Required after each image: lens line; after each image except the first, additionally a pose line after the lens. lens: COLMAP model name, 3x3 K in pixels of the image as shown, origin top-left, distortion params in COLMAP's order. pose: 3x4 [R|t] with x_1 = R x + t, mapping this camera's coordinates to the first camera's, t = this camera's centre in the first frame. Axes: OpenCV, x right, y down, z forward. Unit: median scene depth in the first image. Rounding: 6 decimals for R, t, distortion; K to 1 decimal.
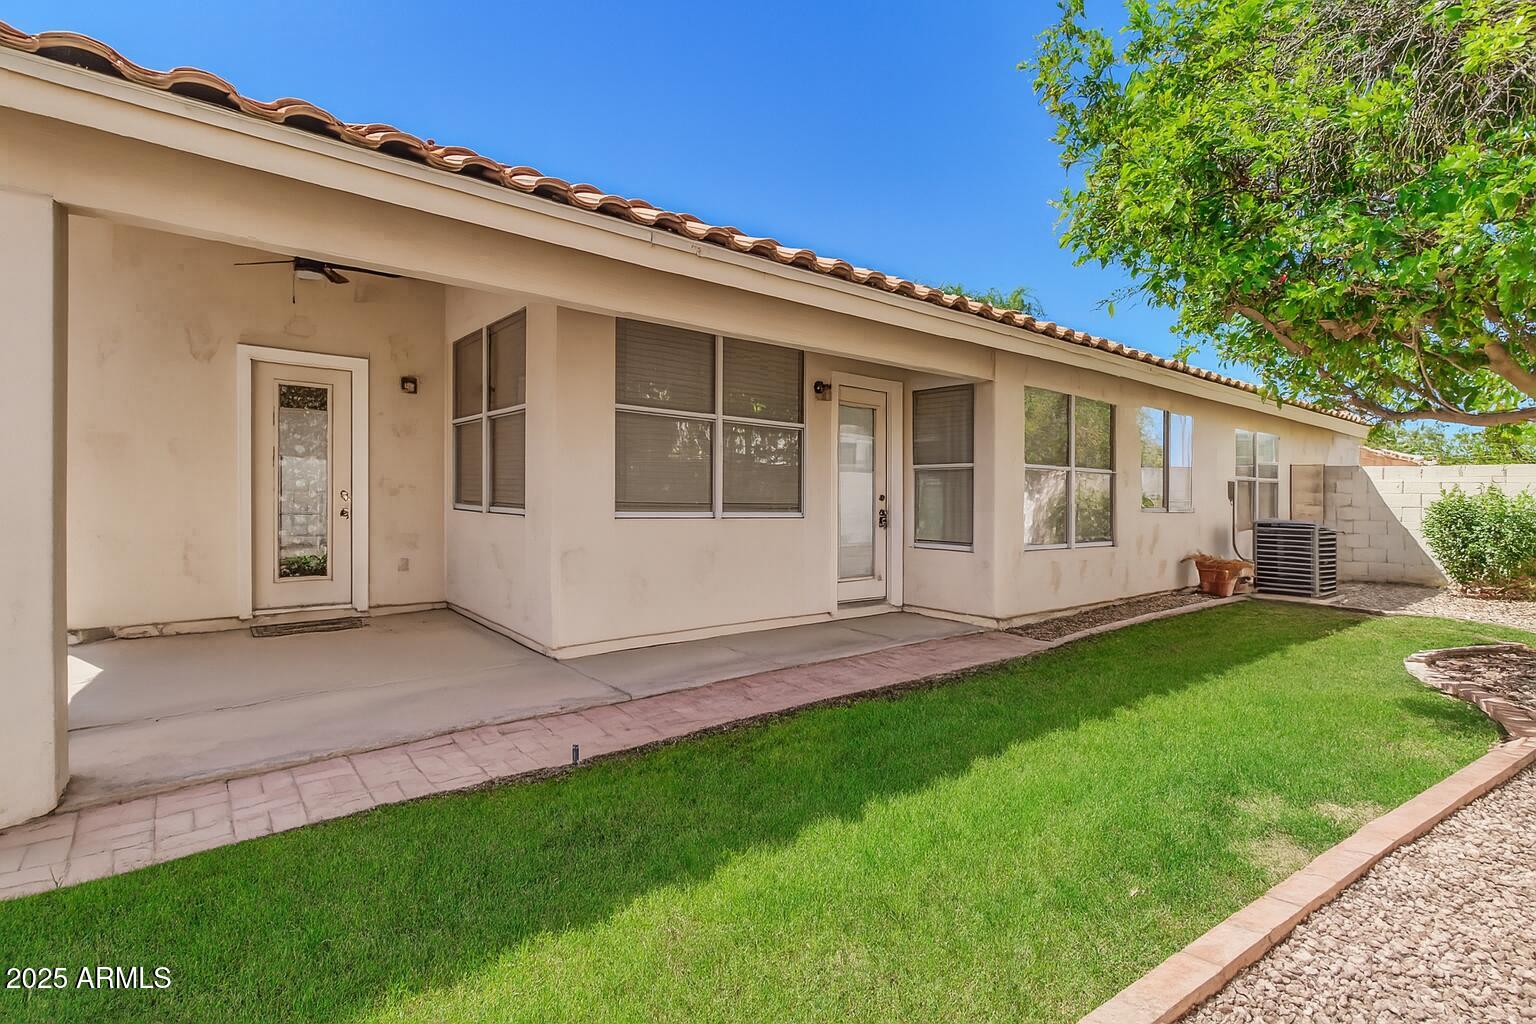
lens RADIAL K [[703.5, 0, 782.0], [0, 703.5, 512.6], [0, 0, 1]] dist [0.009852, -0.000062]
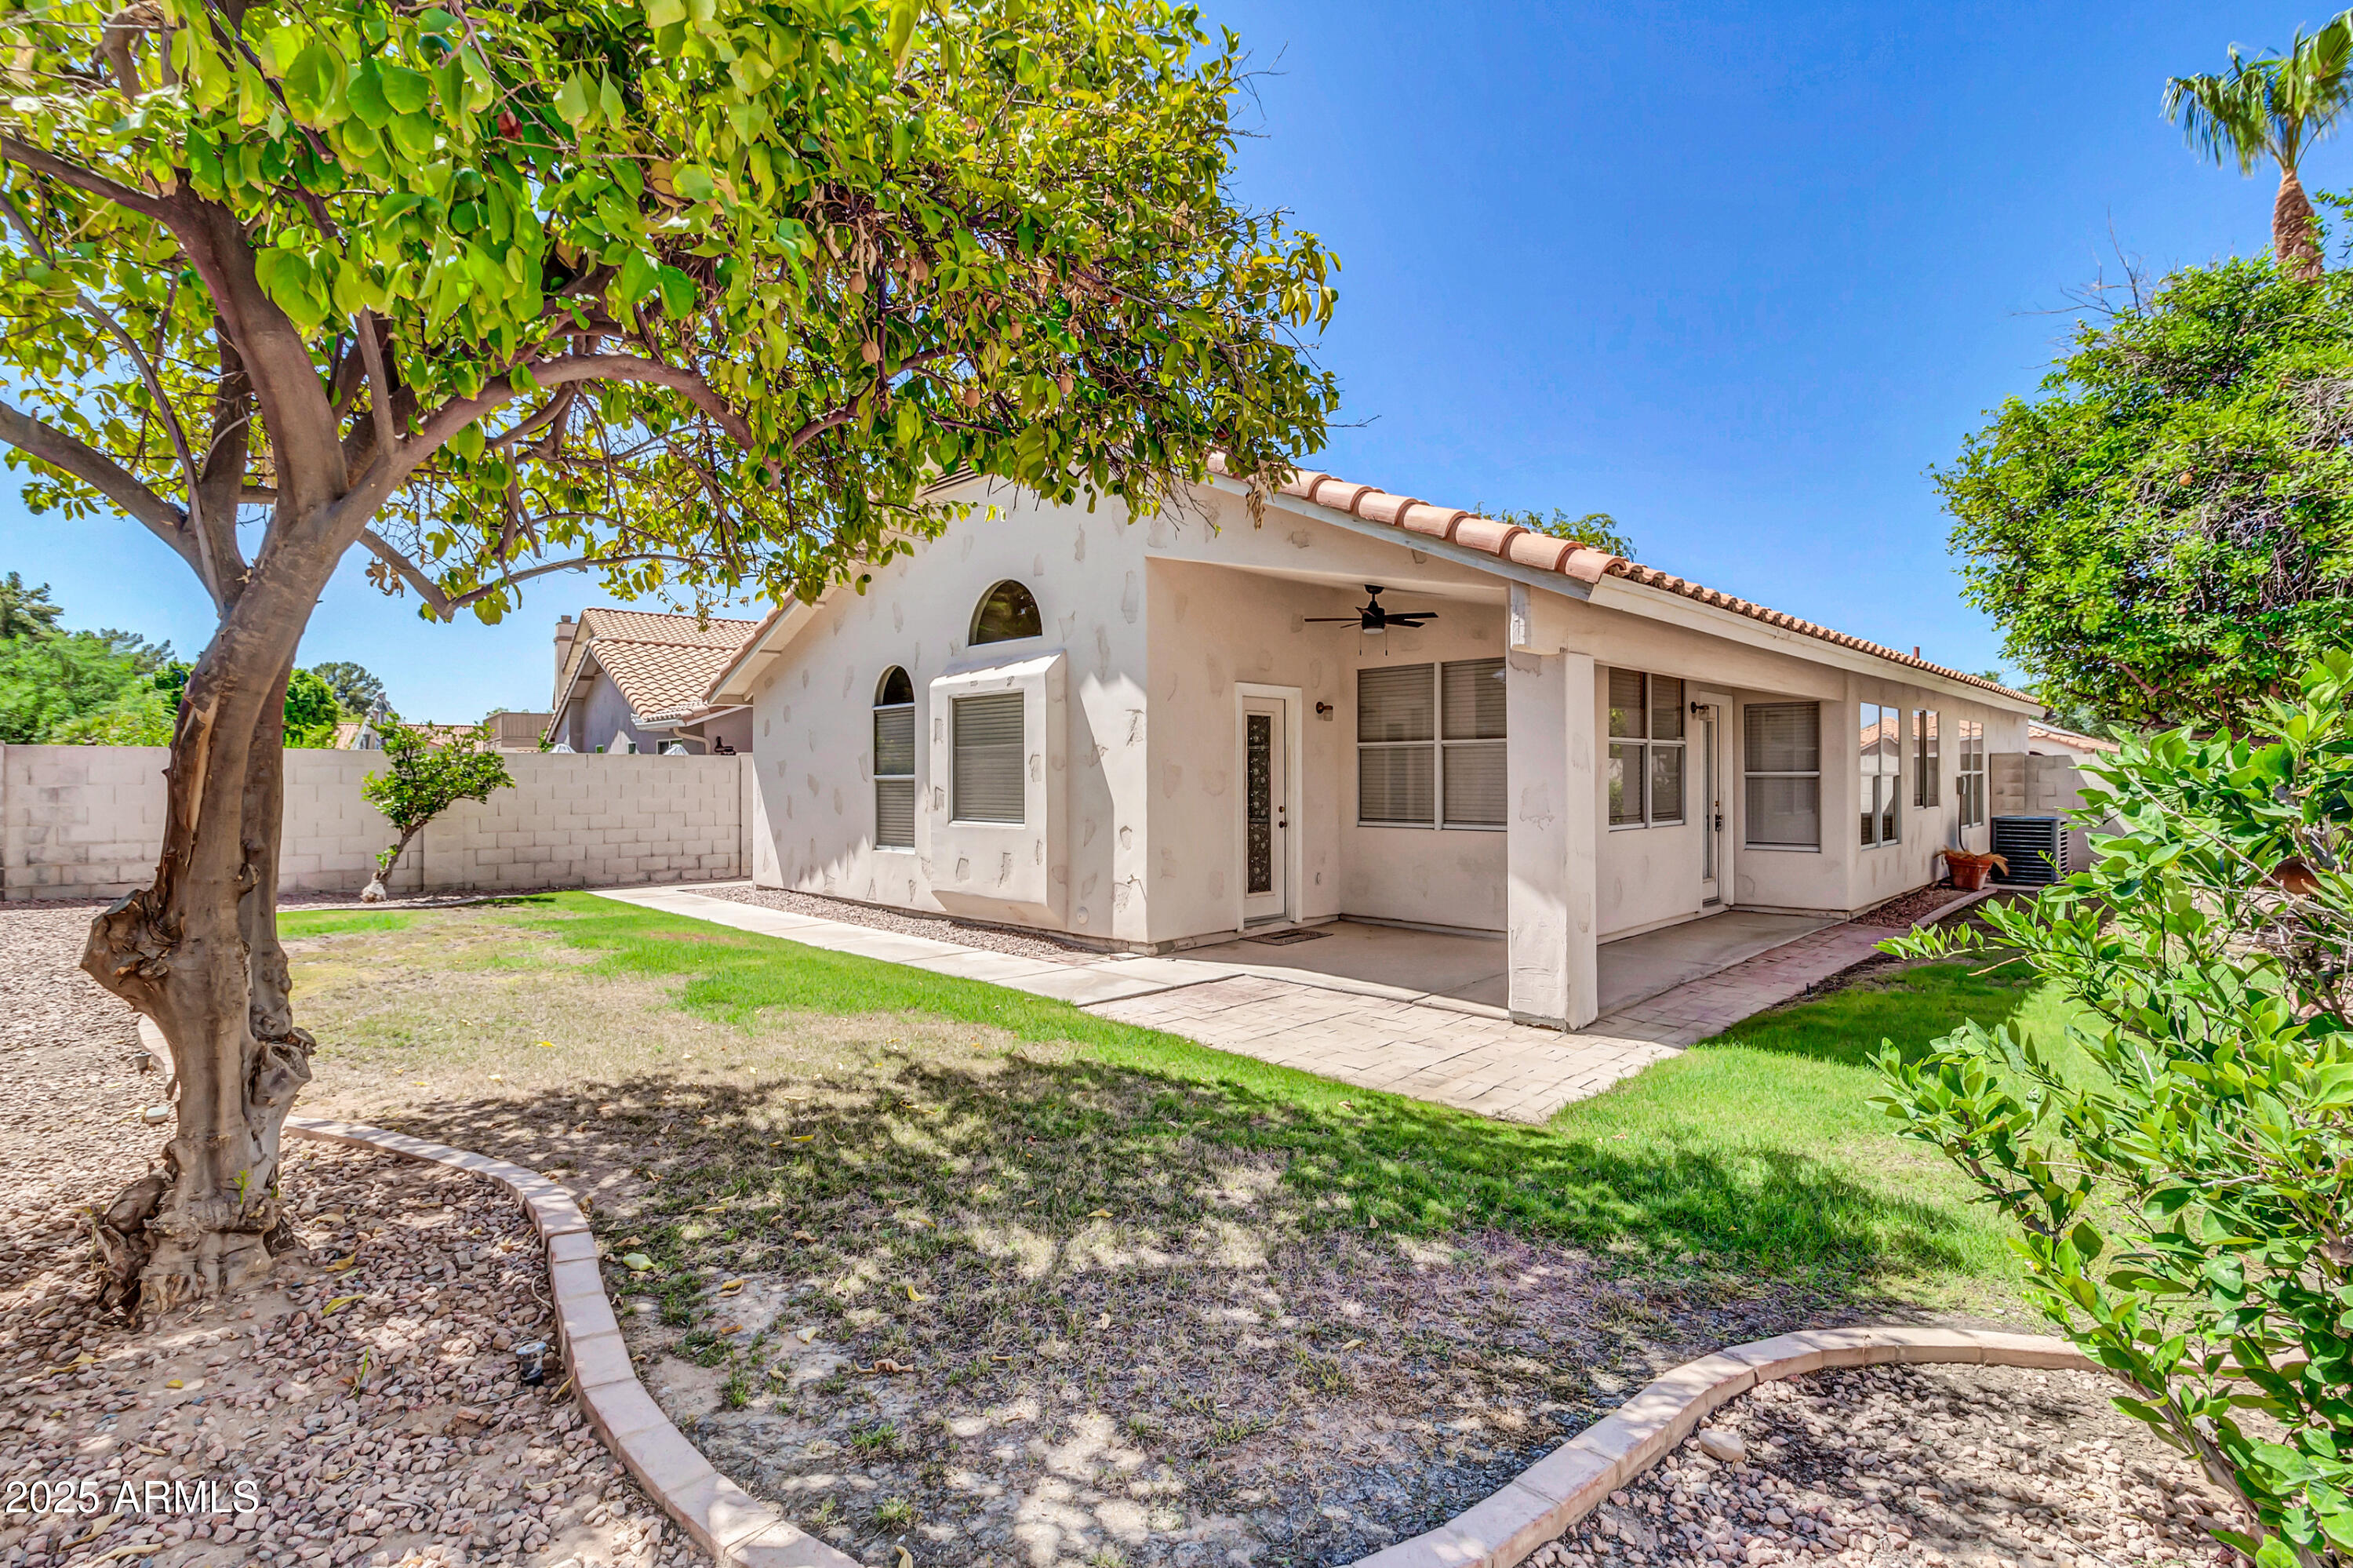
lens RADIAL K [[1077.7, 0, 1197.9], [0, 1077.7, 784.9], [0, 0, 1]] dist [0.009852, -0.000062]
pose [[0.990798, -0.015843, 0.134415, -0.912439], [0.015757, 0.999874, 0.001699, -0.069640], [-0.134425, 0.000435, 0.990924, -0.549940]]
